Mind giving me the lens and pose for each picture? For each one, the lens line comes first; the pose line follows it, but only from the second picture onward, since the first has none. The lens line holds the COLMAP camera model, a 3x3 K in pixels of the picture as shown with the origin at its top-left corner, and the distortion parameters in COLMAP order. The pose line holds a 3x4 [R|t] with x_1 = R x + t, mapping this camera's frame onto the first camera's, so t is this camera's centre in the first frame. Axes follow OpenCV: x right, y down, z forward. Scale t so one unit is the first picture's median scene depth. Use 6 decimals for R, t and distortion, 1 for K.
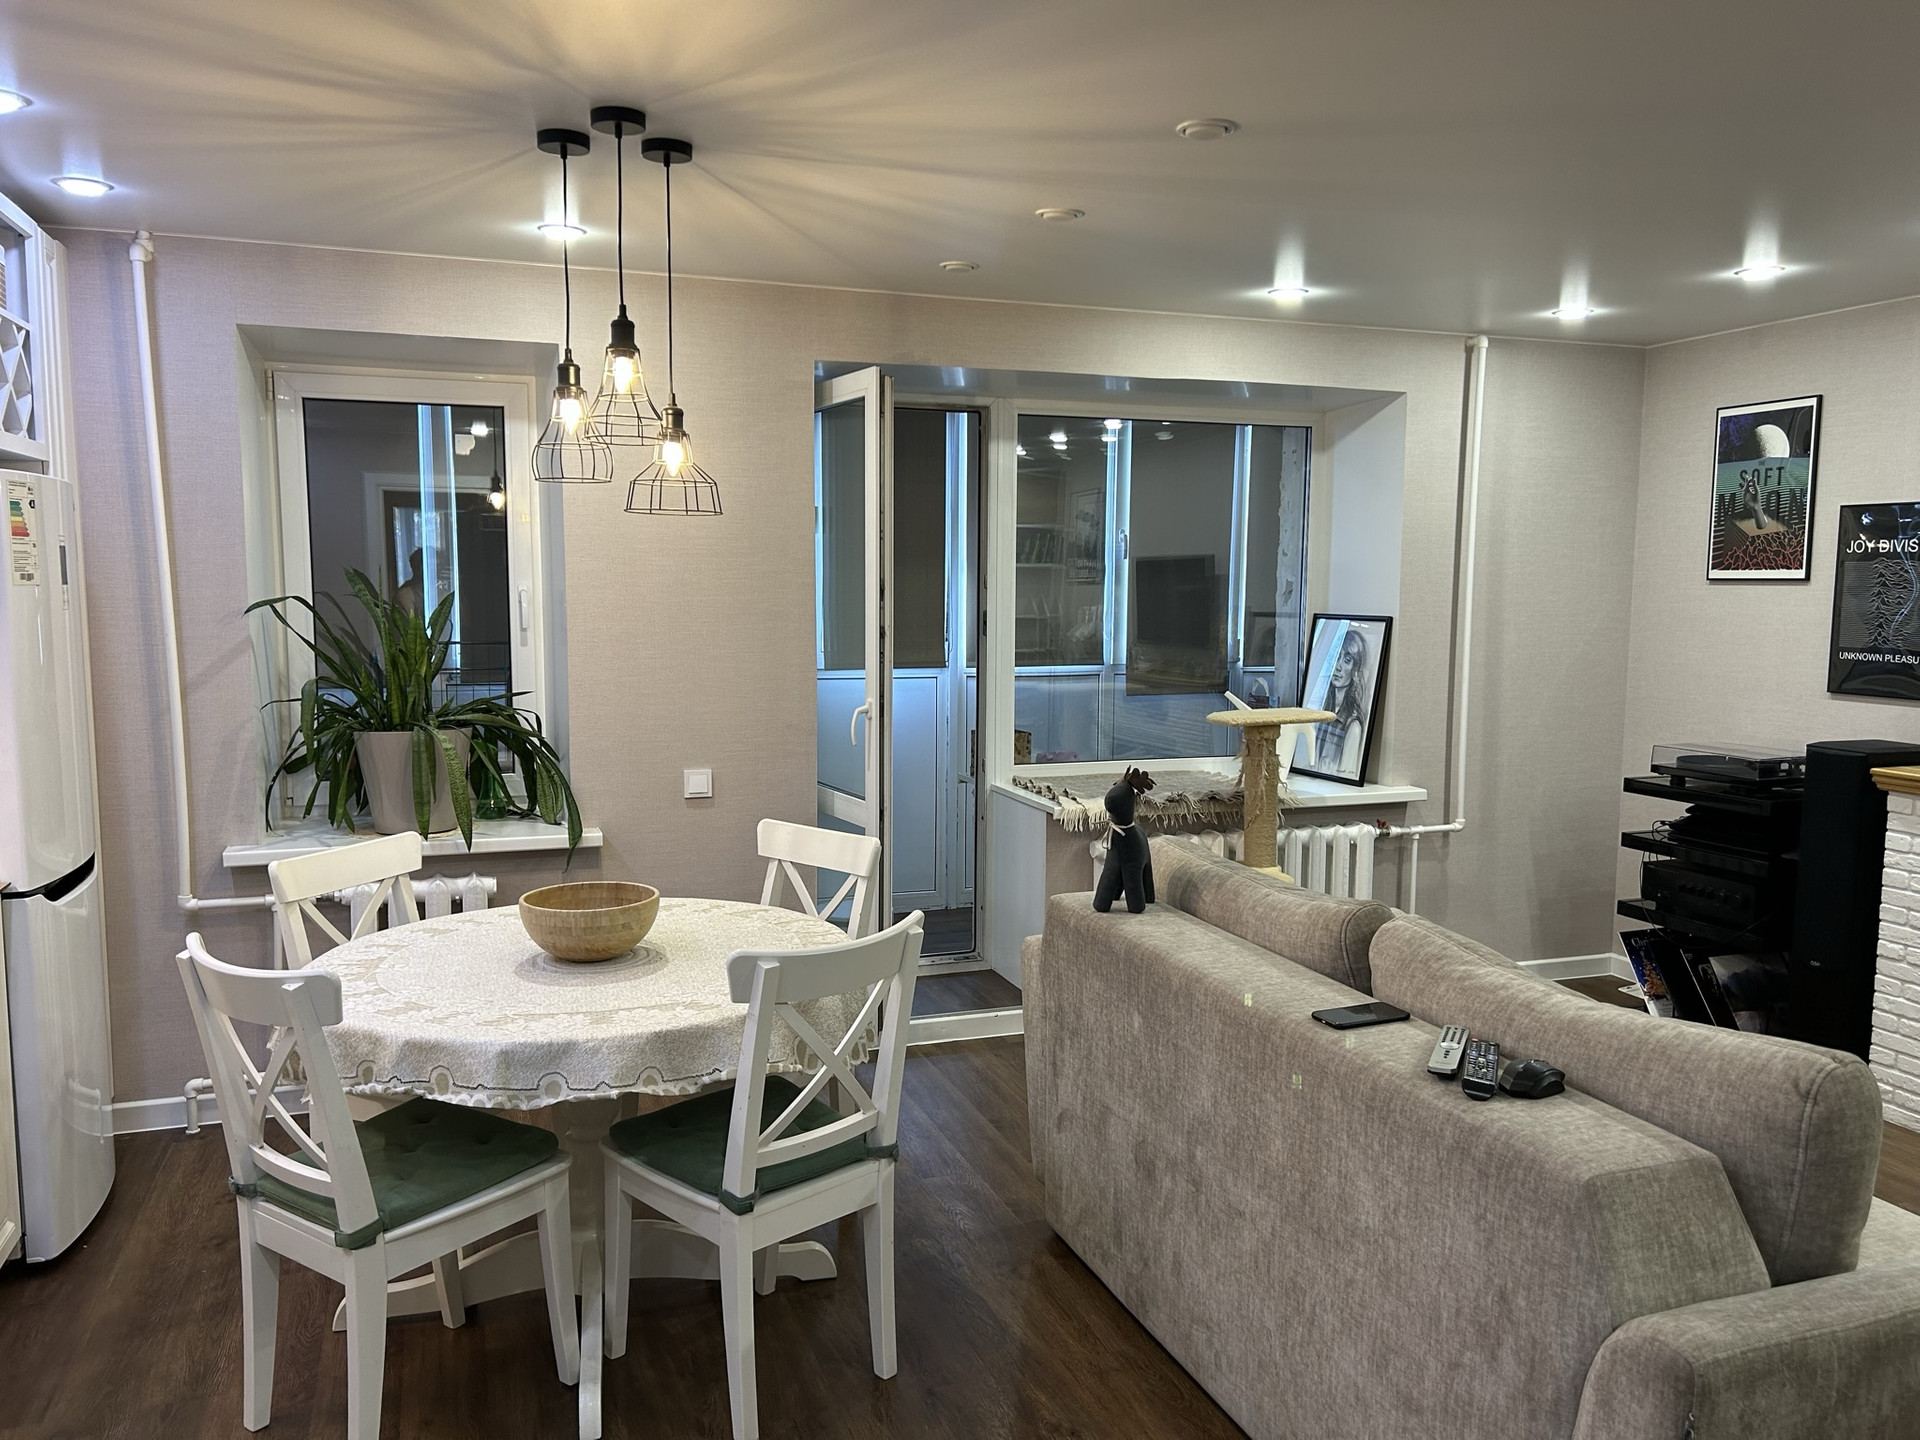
lens RADIAL K [[1474.9, 0, 965.9], [0, 1474.9, 732.2], [0, 0, 1]] dist [0.039385, 0.012370]
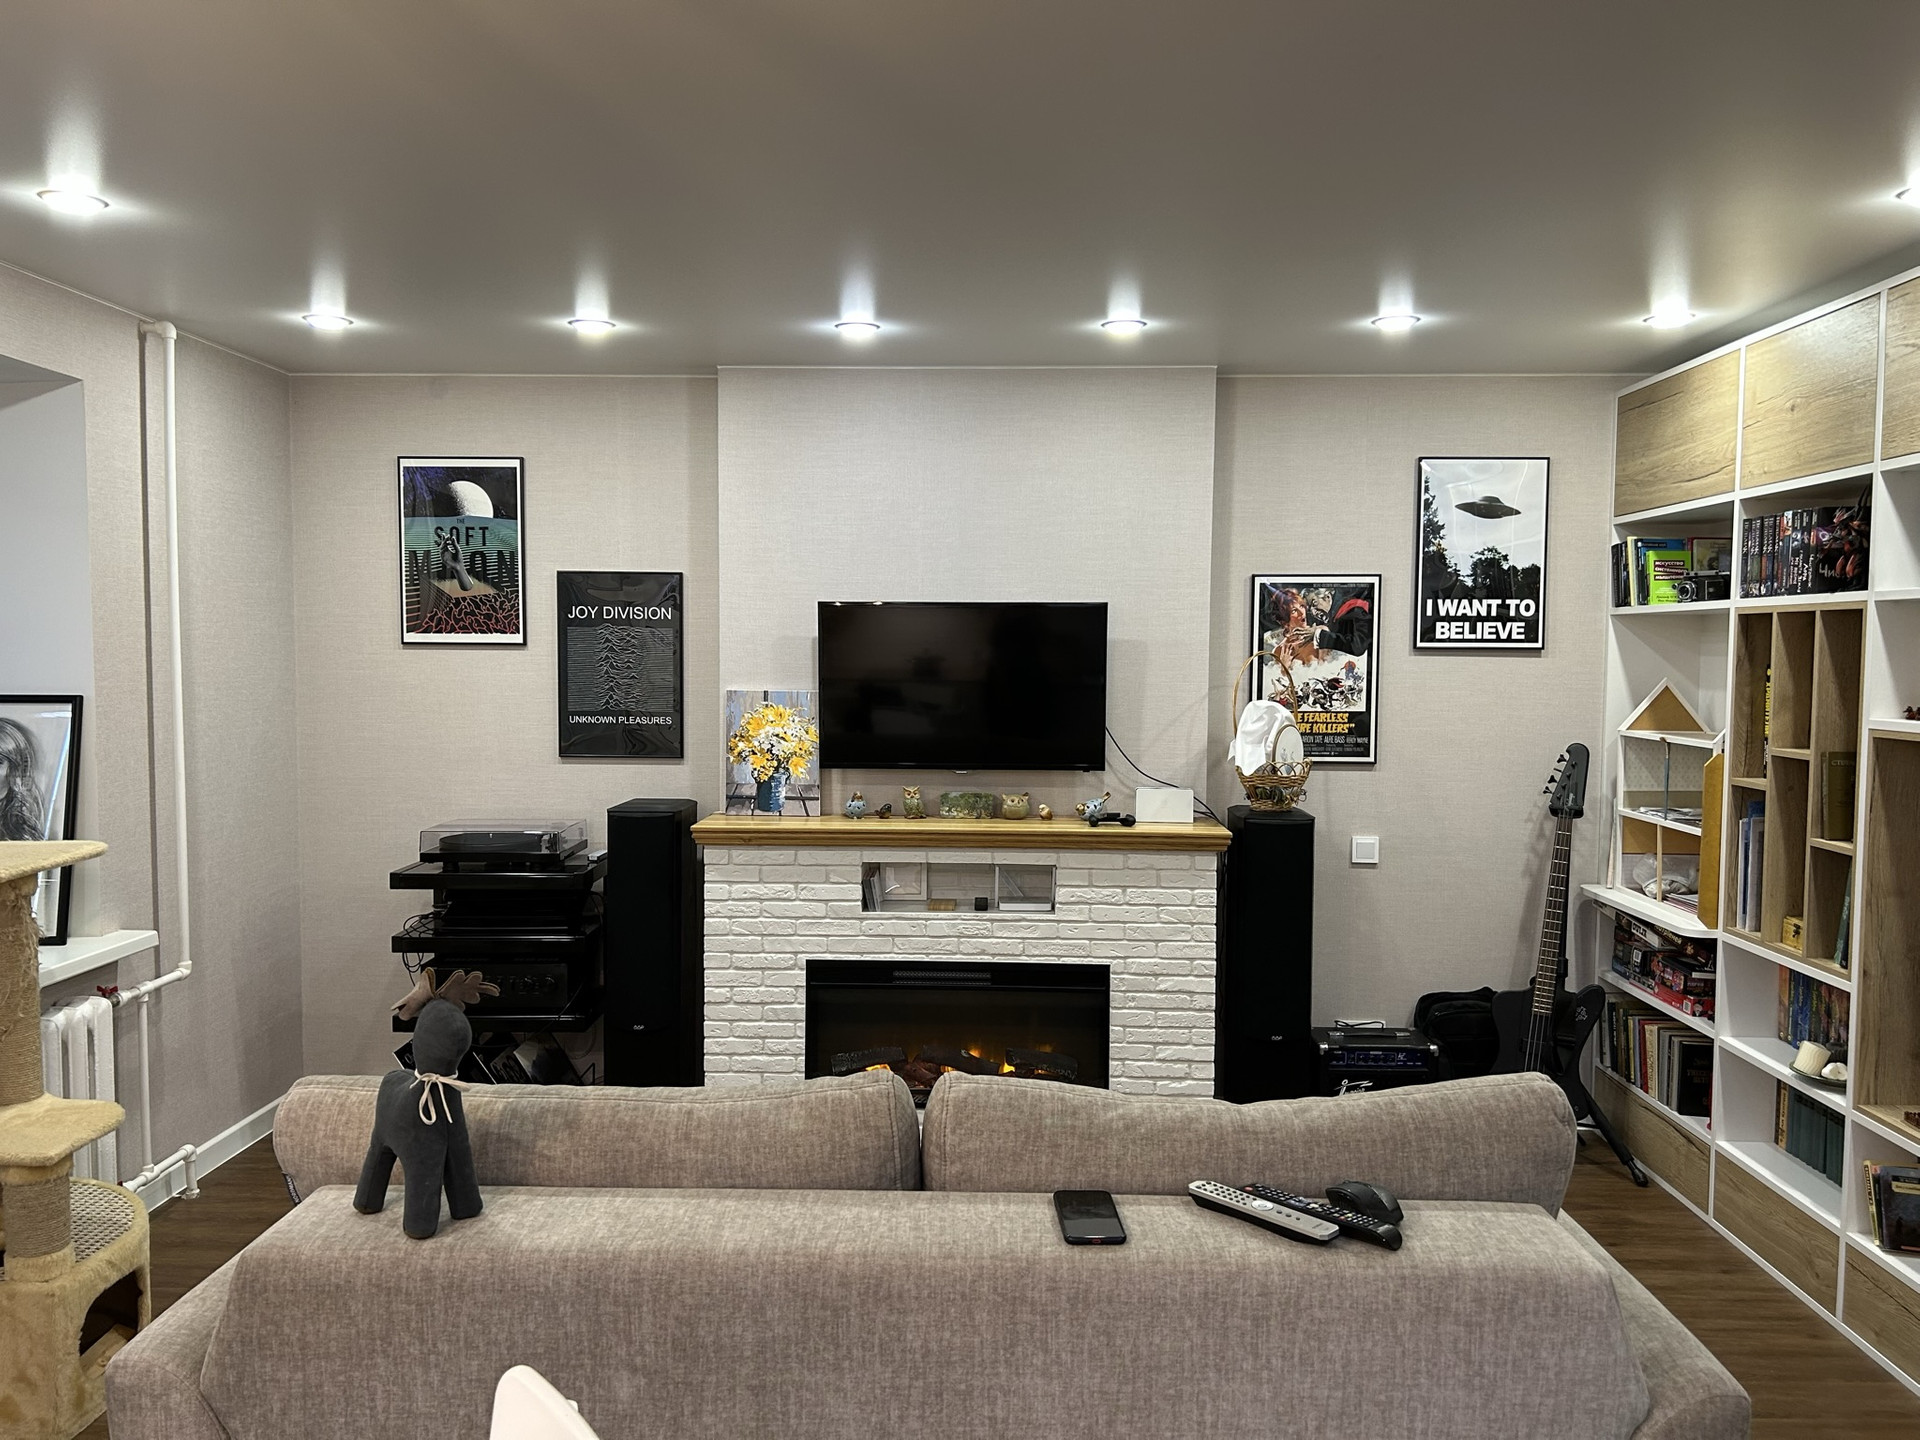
lens RADIAL K [[1440.0, 0, 937.2], [0, 1440.0, 752.4], [0, 0, 1]] dist [0.032113, -0.034208]
pose [[0.378384, -0.070046, 0.922995, -0.210064], [0.099979, 0.994392, 0.034477, -0.036907], [-0.920233, 0.079234, 0.383265, 0.392334]]
